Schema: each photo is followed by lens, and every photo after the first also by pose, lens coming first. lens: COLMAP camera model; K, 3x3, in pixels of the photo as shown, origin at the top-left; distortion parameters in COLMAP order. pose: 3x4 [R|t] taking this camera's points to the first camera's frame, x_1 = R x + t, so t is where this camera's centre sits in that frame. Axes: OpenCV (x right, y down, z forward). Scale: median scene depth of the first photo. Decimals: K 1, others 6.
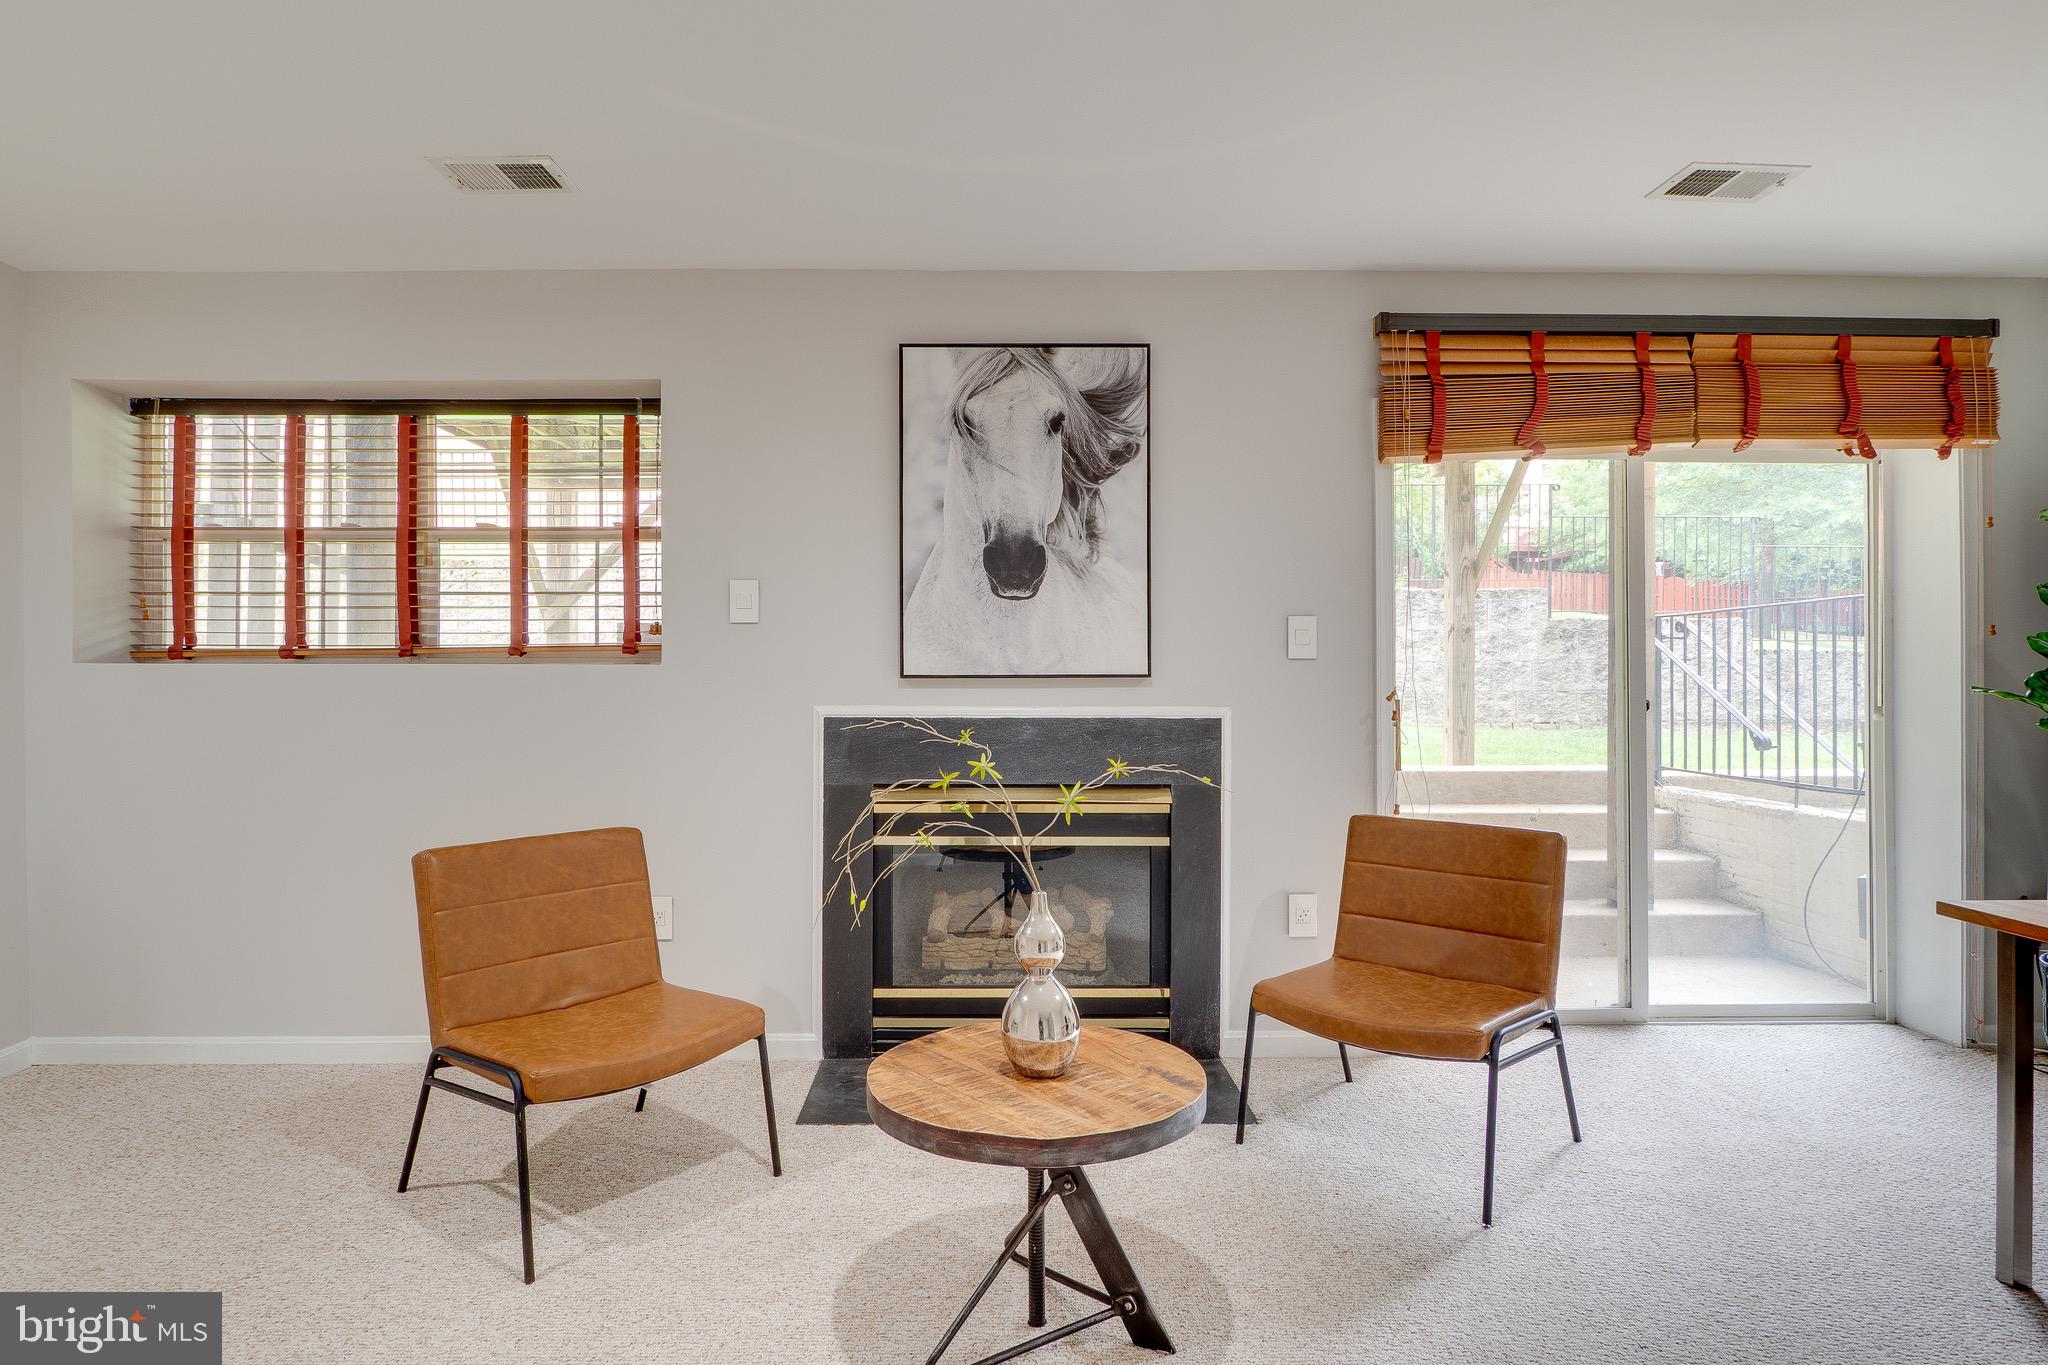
lens RADIAL K [[1140.9, 0, 1022.7], [0, 1140.9, 659.3], [0, 0, 1]] dist [-0.001897, -0.014392]
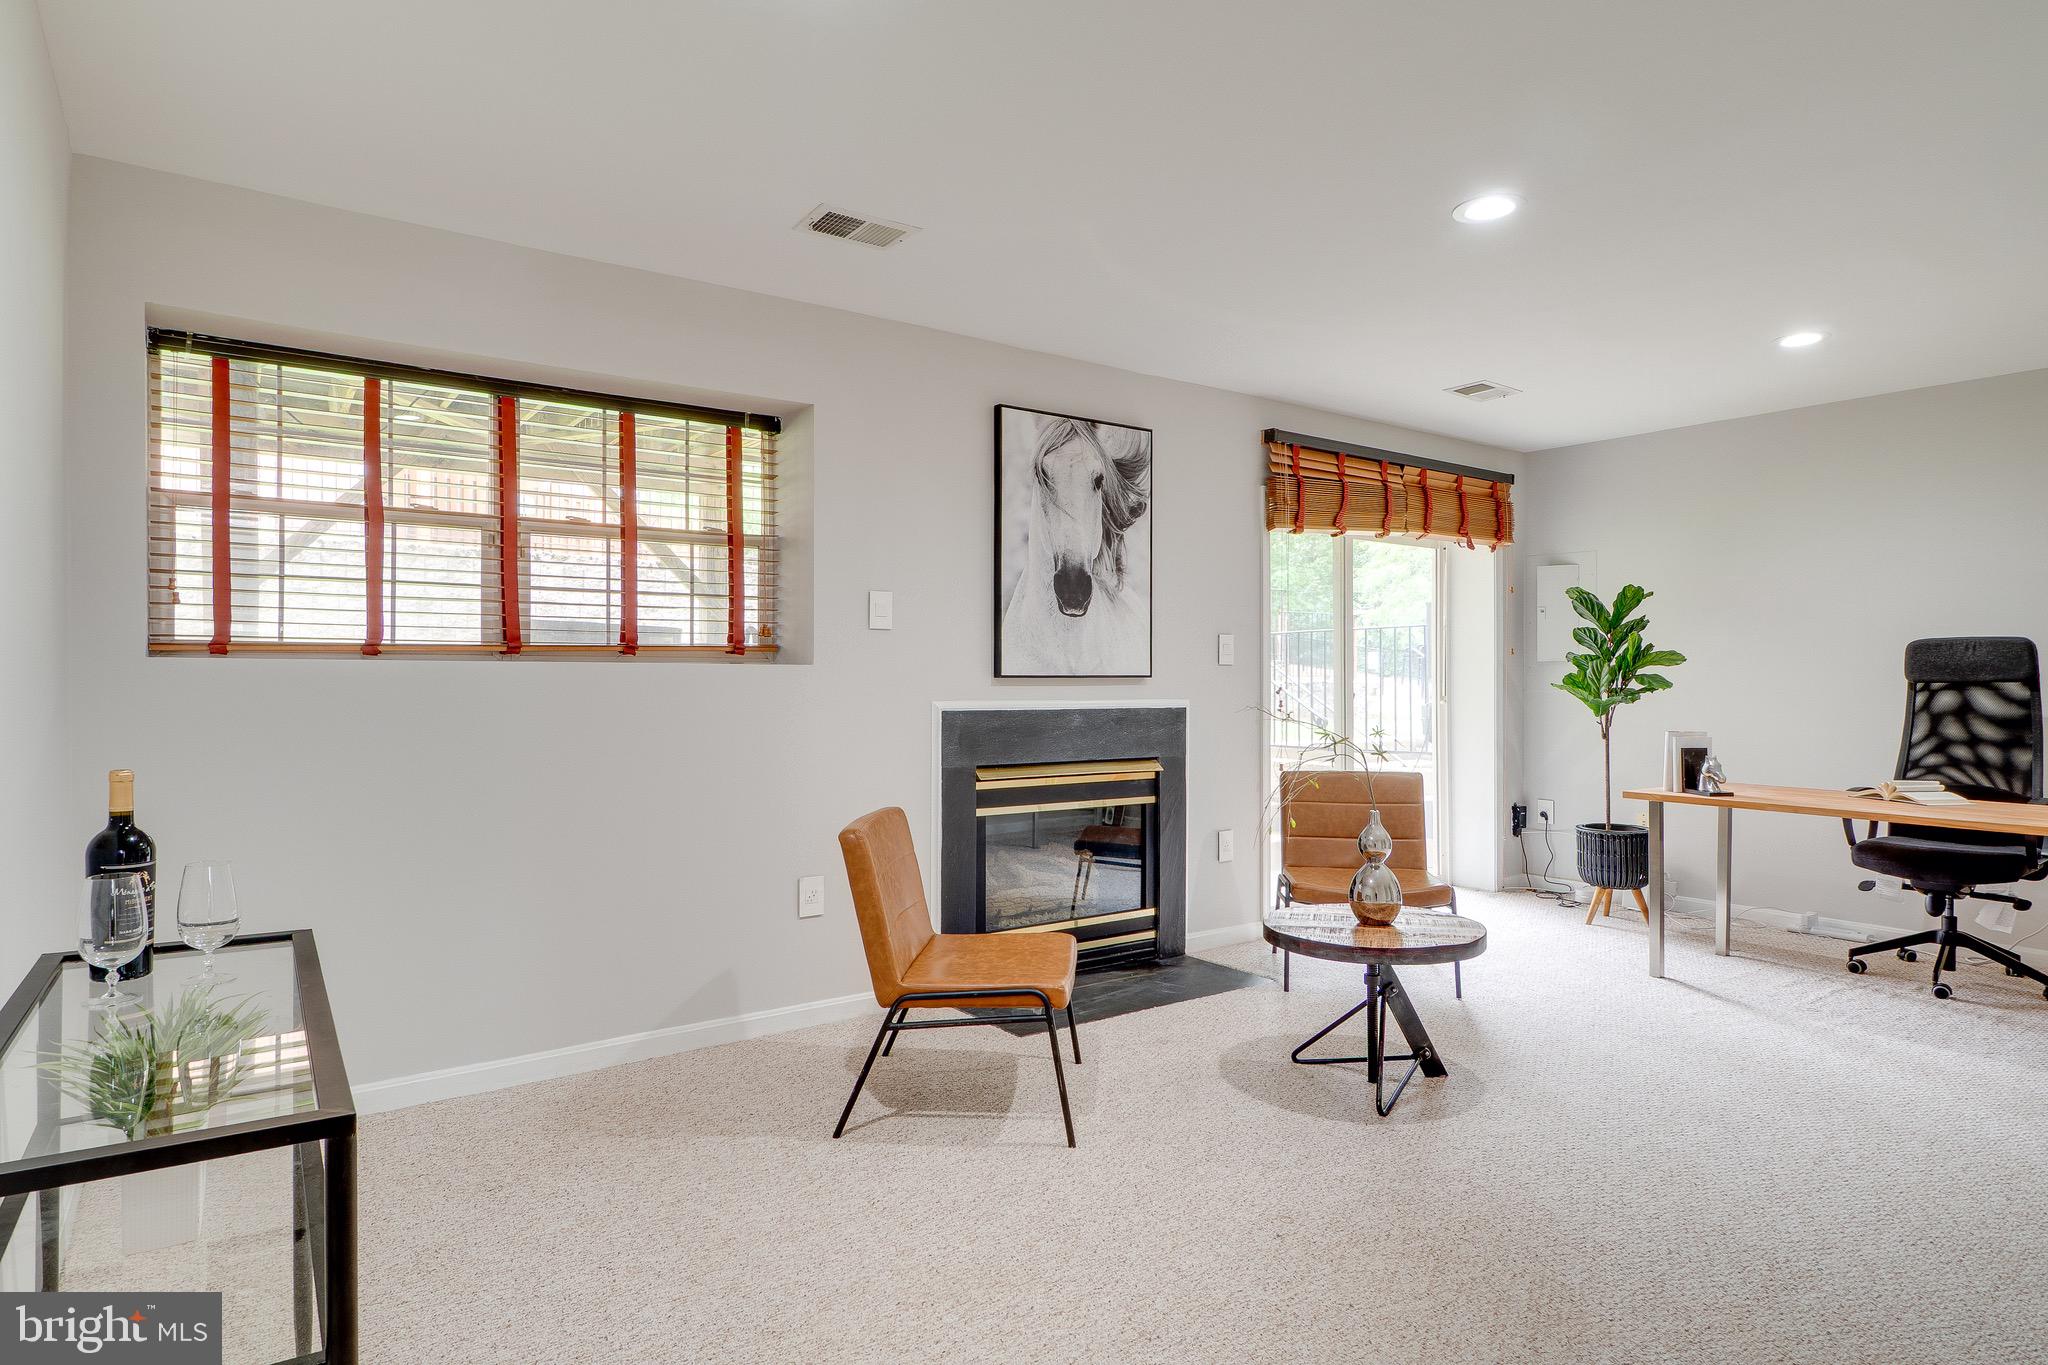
lens RADIAL K [[1140.9, 0, 1022.7], [0, 1140.9, 659.3], [0, 0, 1]] dist [-0.001897, -0.014392]
pose [[0.819110, 0.011288, 0.573525, -0.783018], [-0.011288, 0.999930, -0.003559, 0.000797], [-0.573525, -0.003559, 0.819180, -0.015431]]
